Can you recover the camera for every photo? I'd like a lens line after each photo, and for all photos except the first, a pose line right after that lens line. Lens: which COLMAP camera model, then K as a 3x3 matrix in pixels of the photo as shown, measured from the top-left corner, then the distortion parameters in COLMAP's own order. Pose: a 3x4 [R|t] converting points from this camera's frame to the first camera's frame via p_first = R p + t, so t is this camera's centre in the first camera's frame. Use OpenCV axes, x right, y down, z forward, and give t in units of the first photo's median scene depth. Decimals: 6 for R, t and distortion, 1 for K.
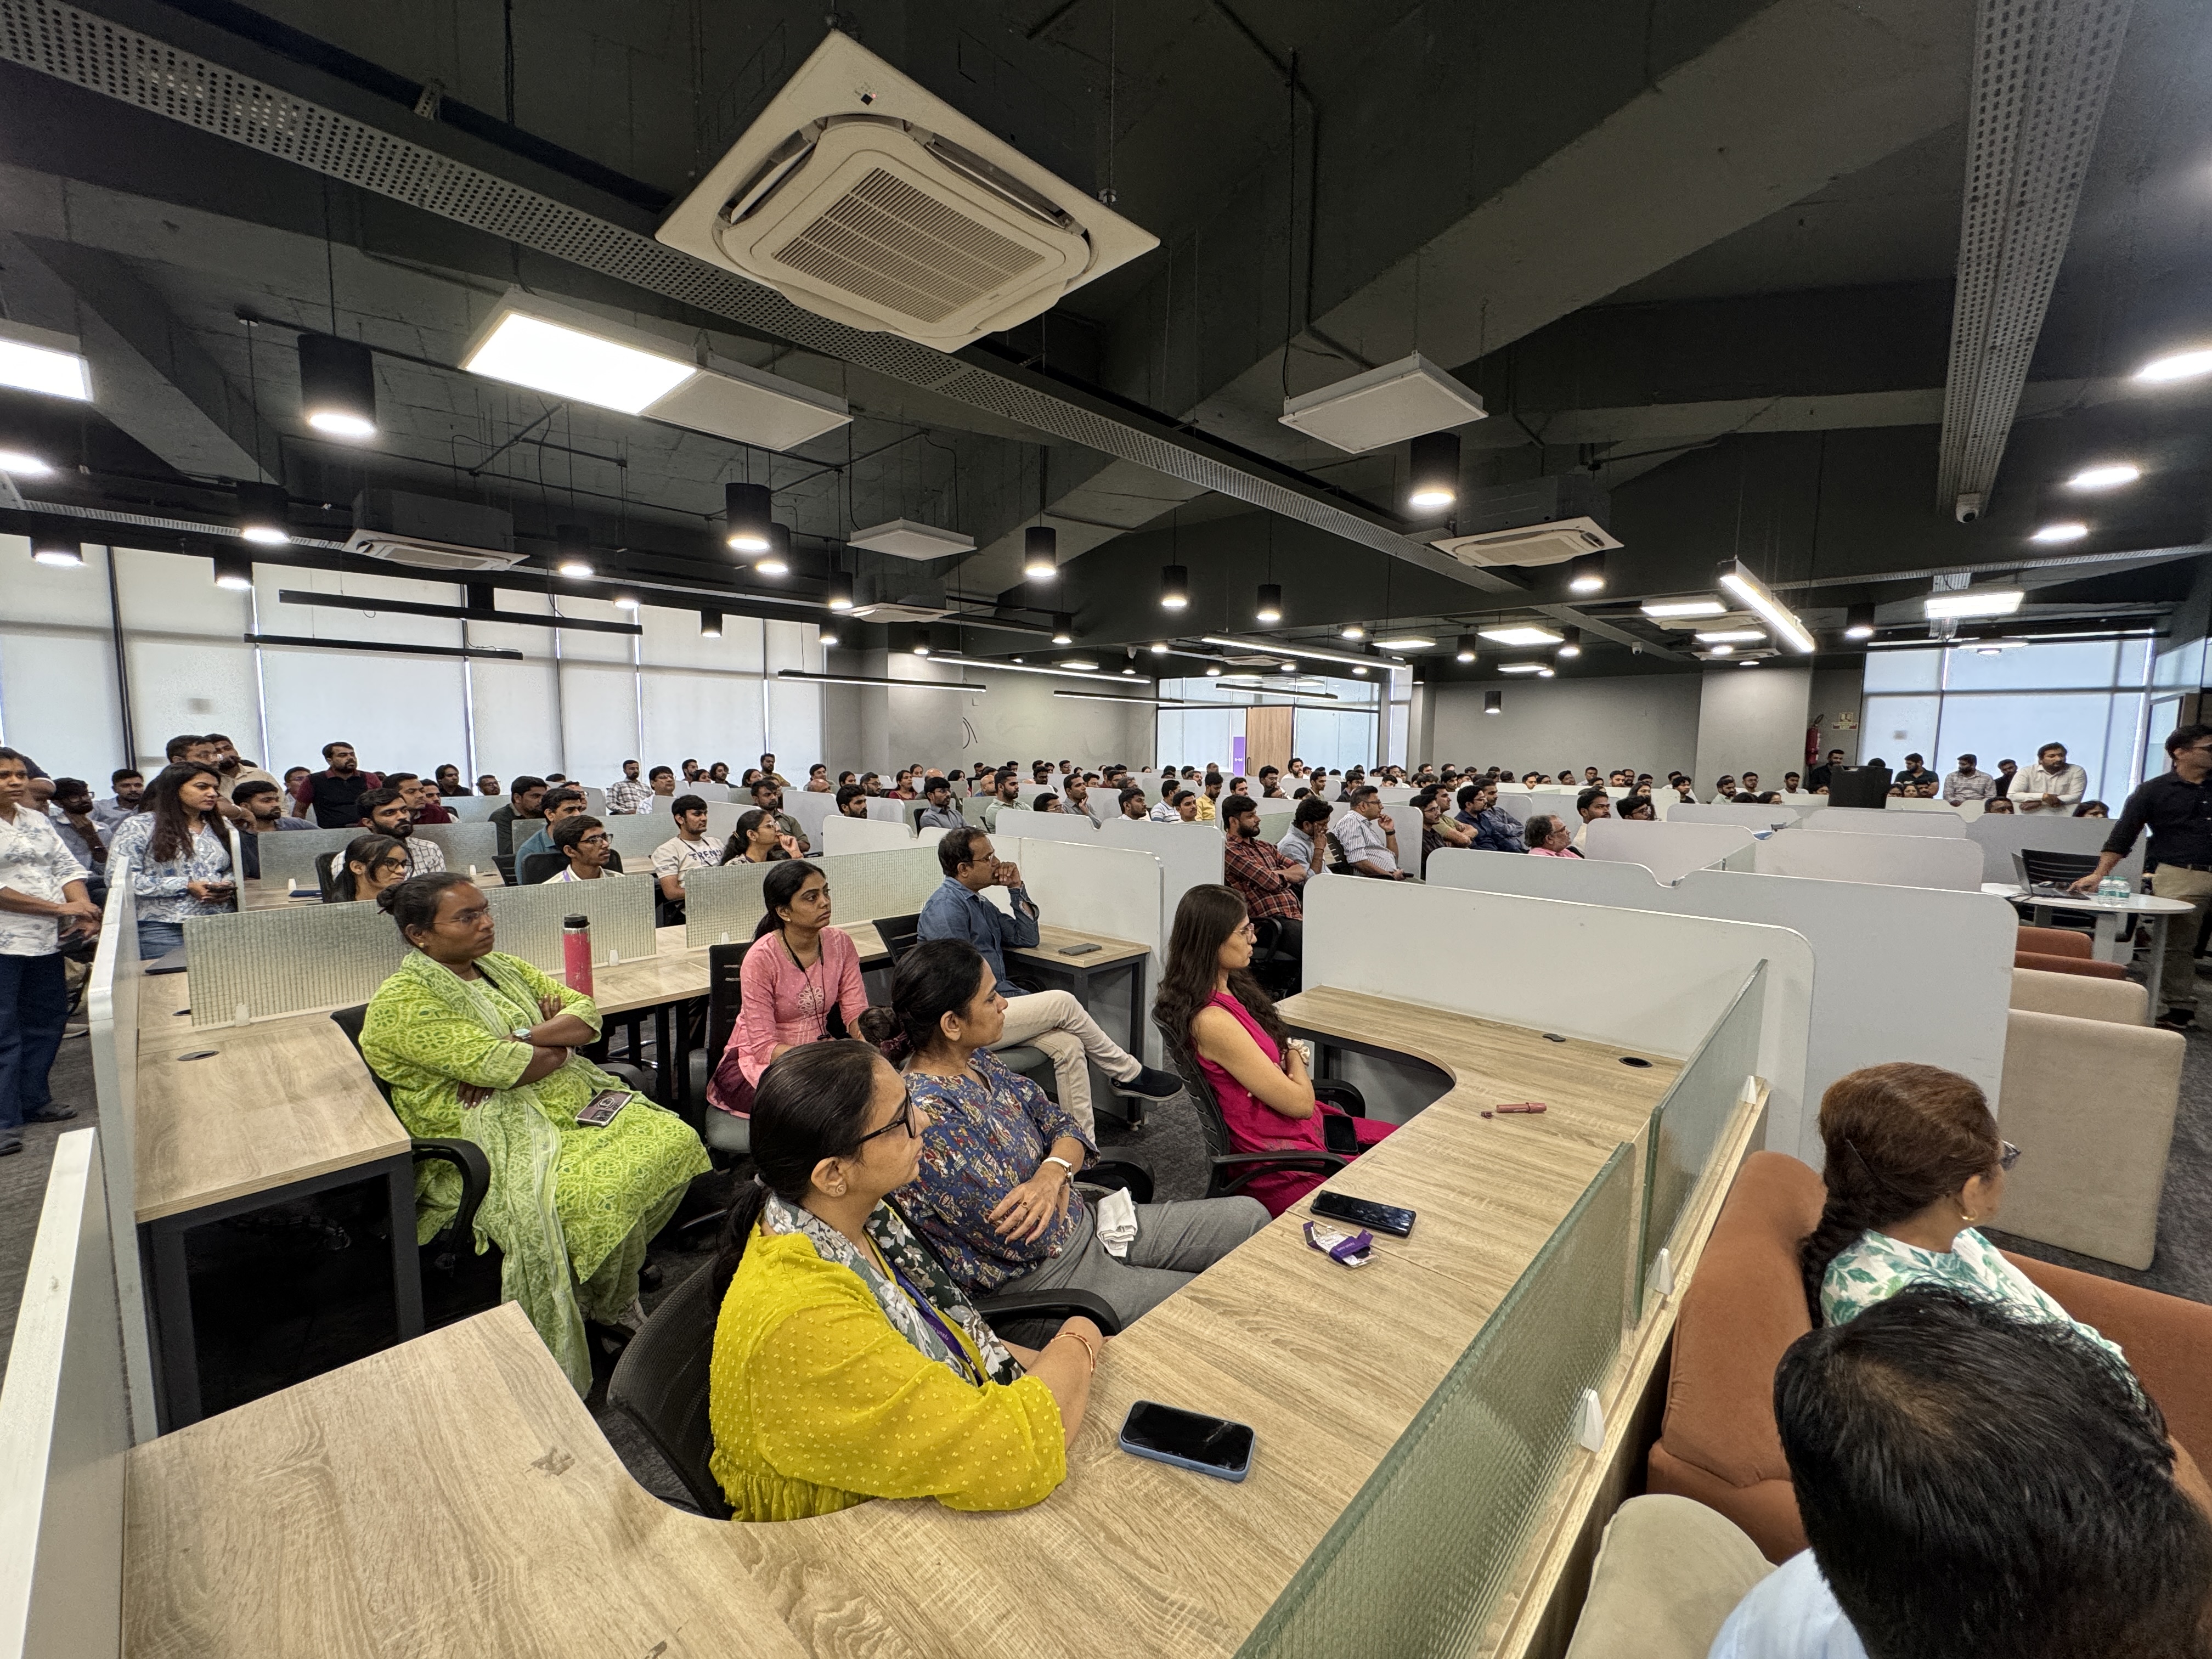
lens RADIAL K [[885.2, 0, 1101.8], [0, 885.2, 833.5], [0, 0, 1]] dist [-0.006527, 0.001051]
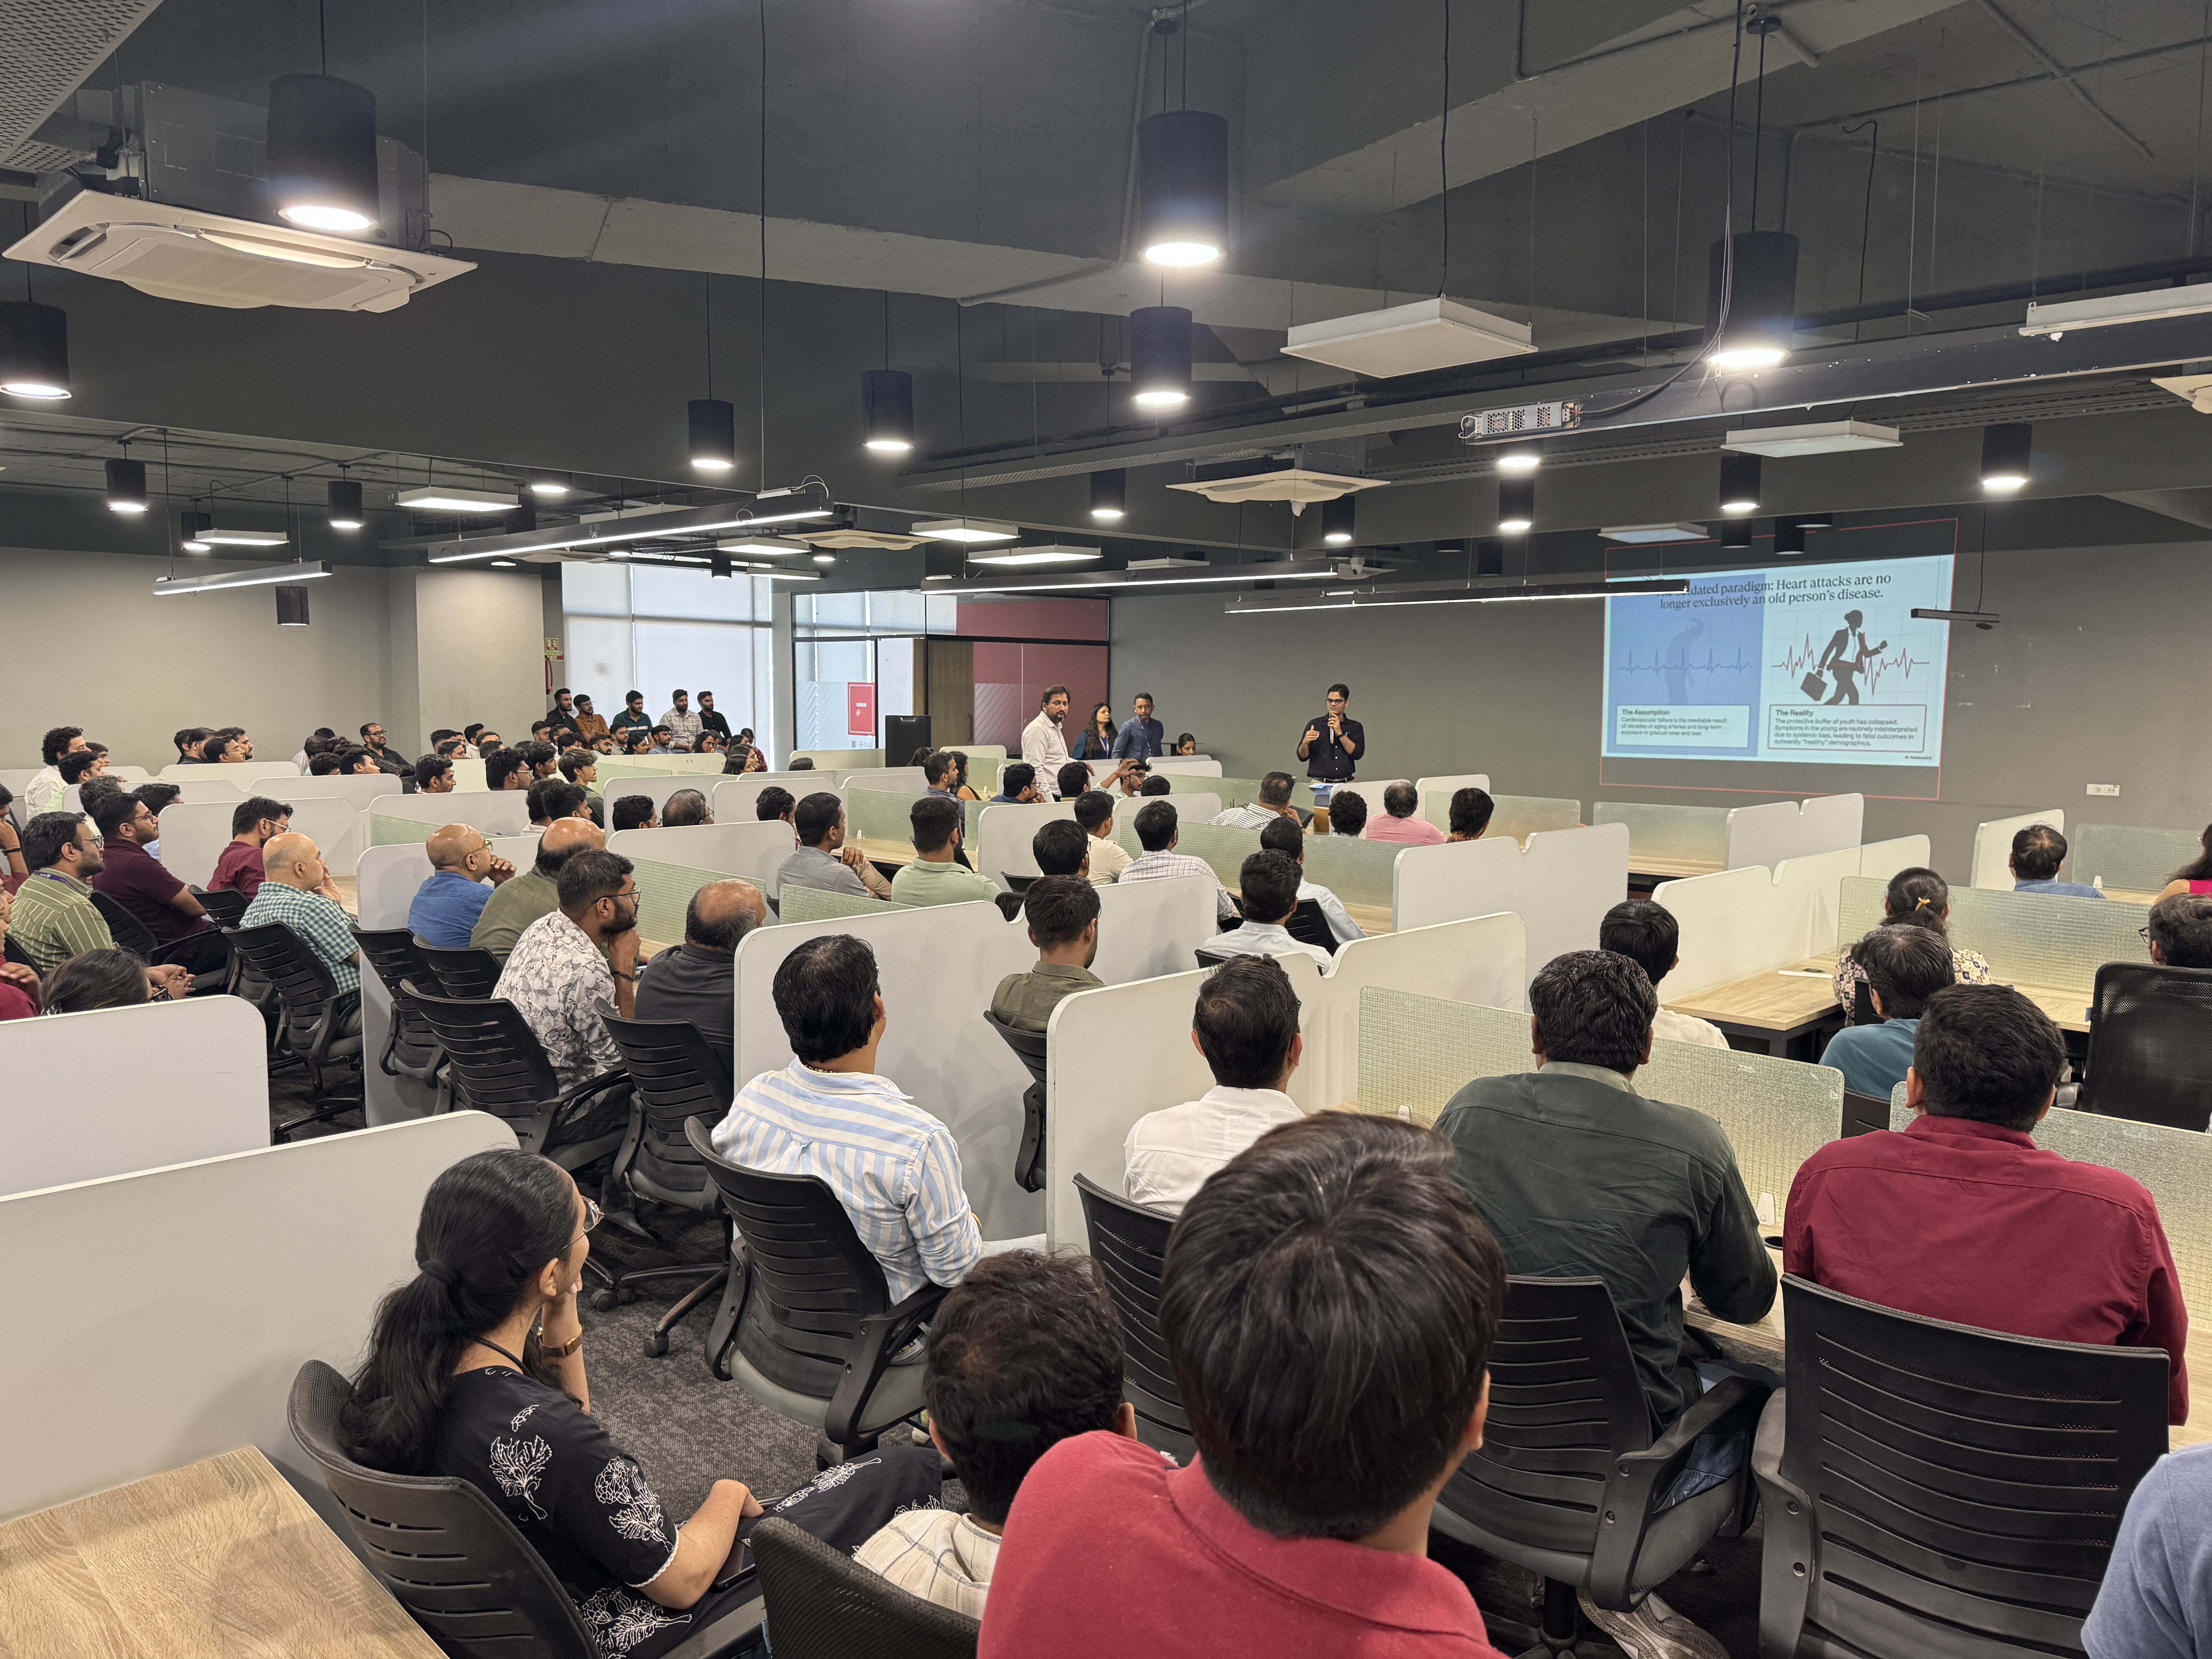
lens RADIAL K [[1555.4, 0, 1117.8], [0, 1555.4, 843.7], [0, 0, 1]] dist [0.054637, -0.068868]
pose [[0.019098, -0.114686, 0.993218, -0.540634], [0.090413, 0.989527, 0.112521, -0.079644], [-0.995721, 0.087651, 0.029267, 0.559795]]
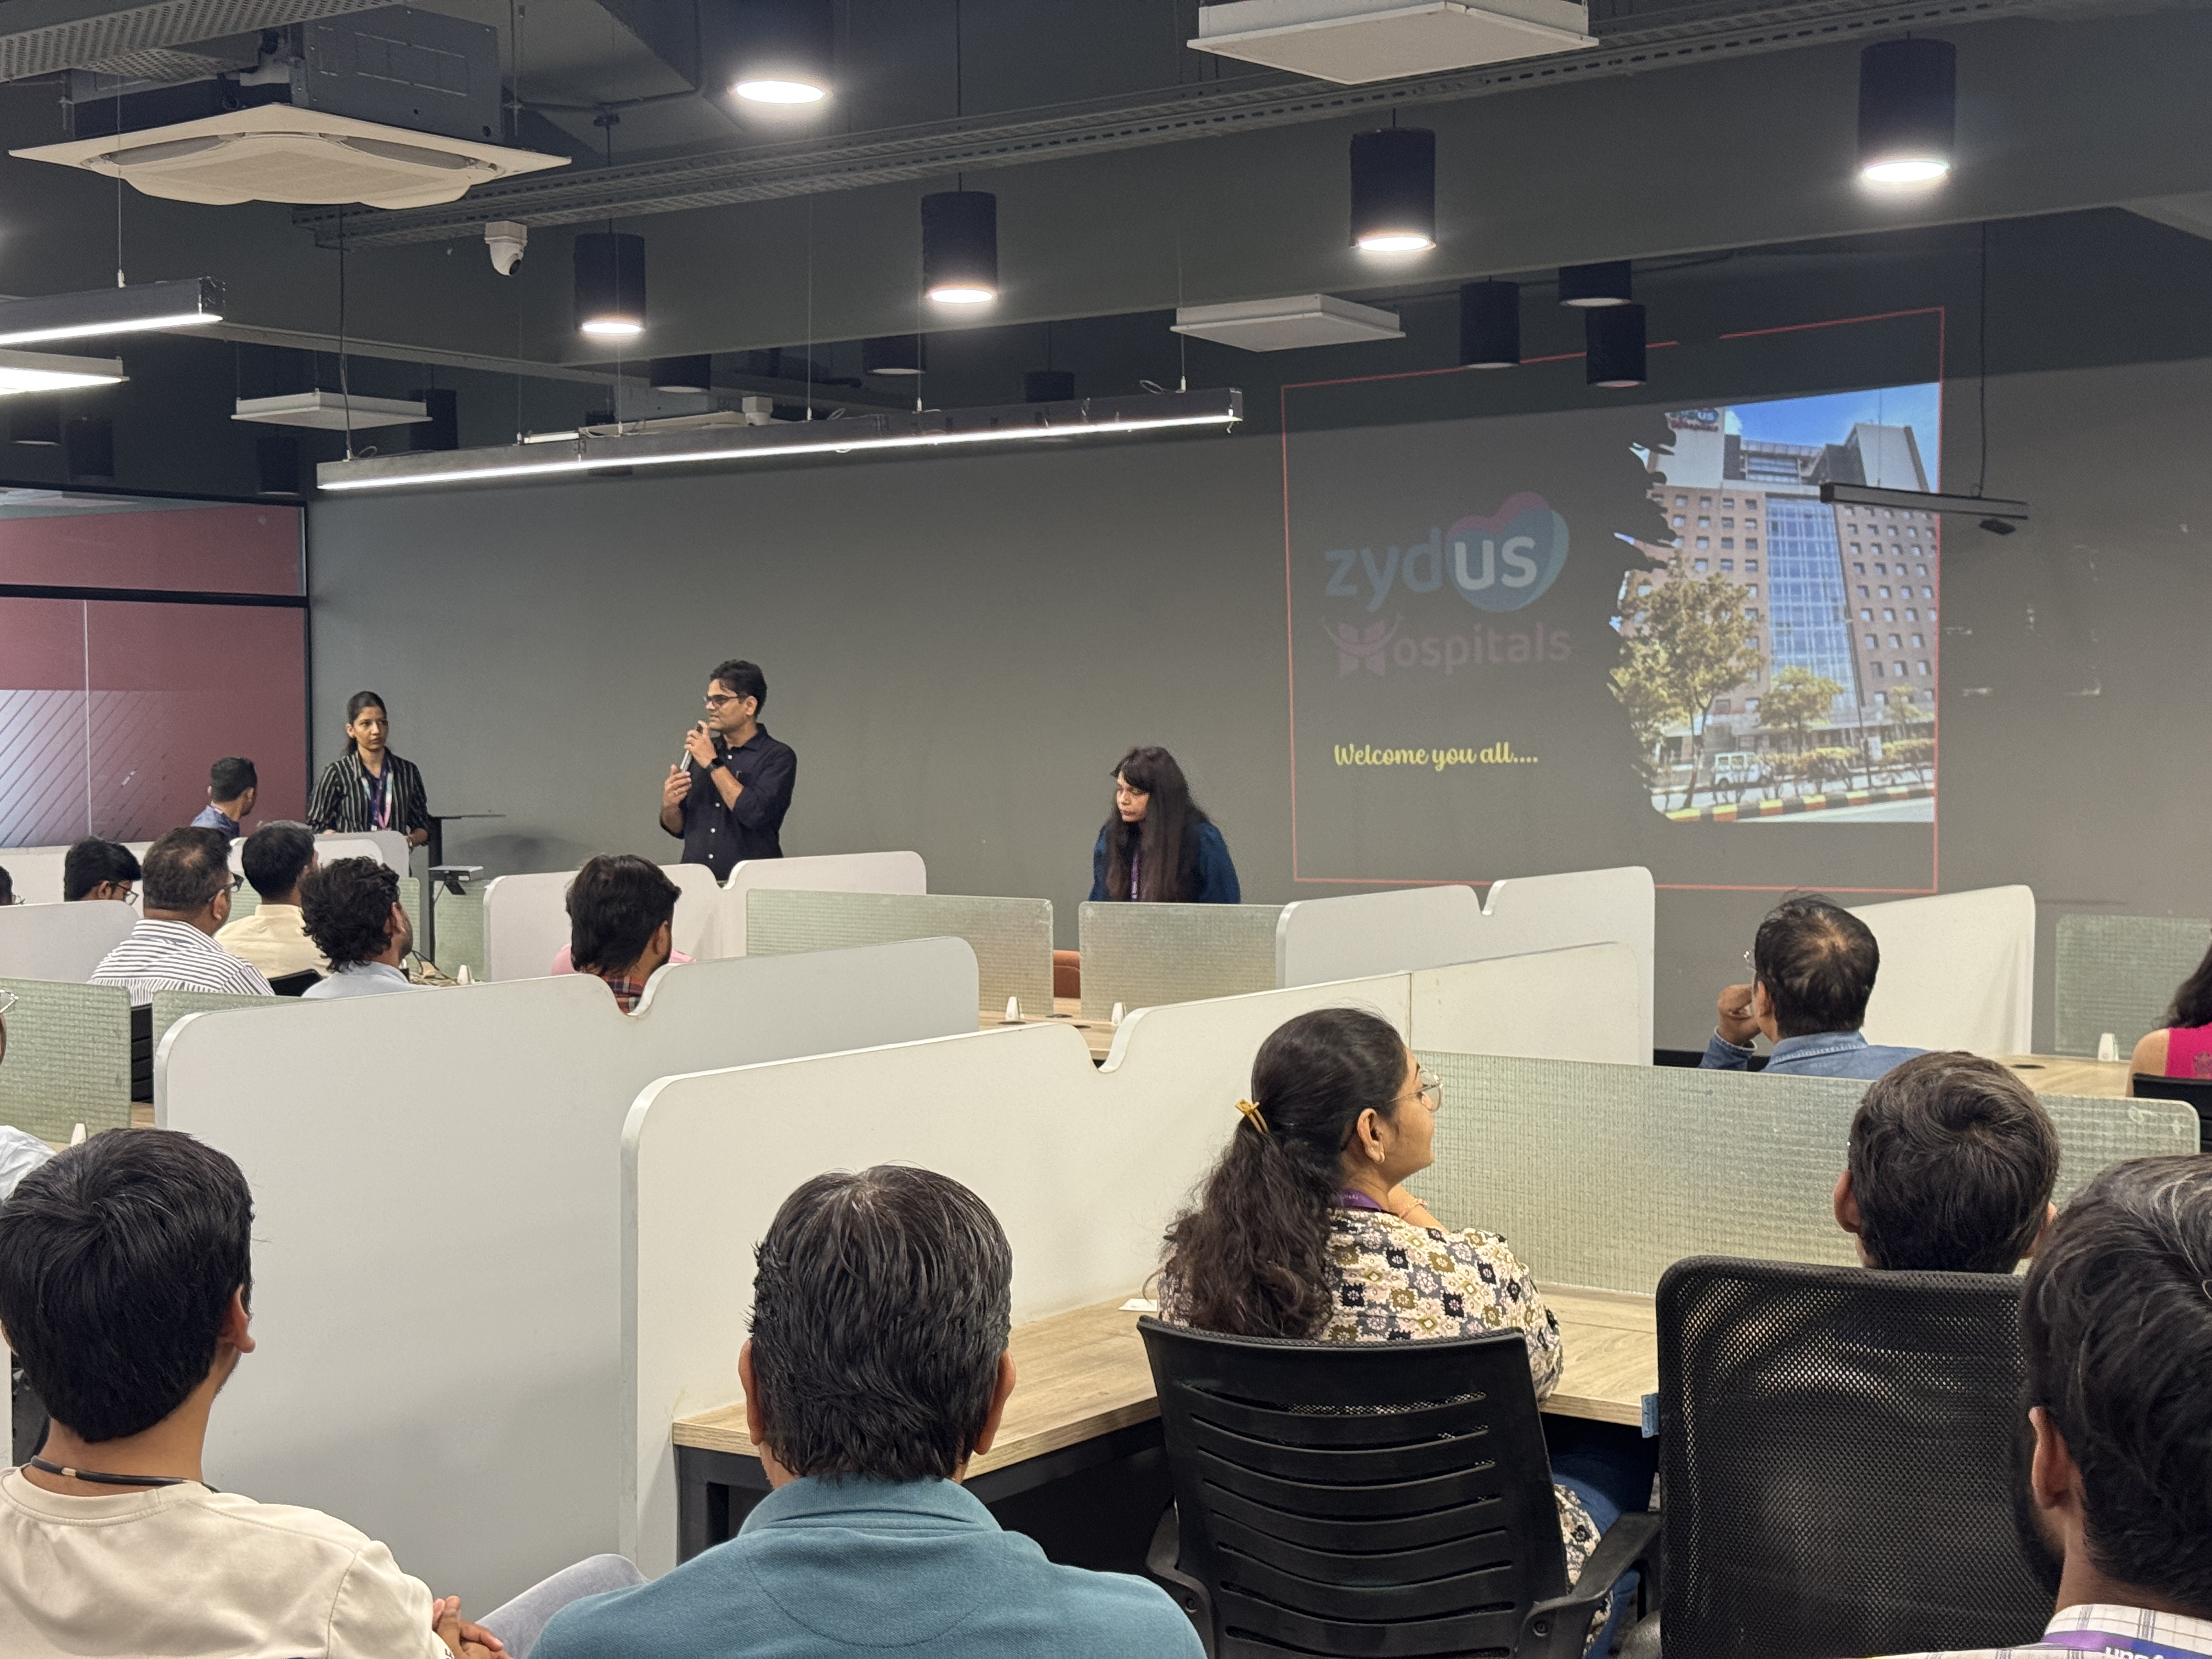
lens RADIAL K [[3087.9, 0, 1102.6], [0, 3087.9, 812.8], [0, 0, 1]] dist [0.102218, 0.000000]
pose [[-0.151050, -0.042394, 0.987617, -0.432491], [0.103257, 0.992938, 0.058415, -0.051088], [-0.983118, 0.110802, -0.145605, 0.446431]]
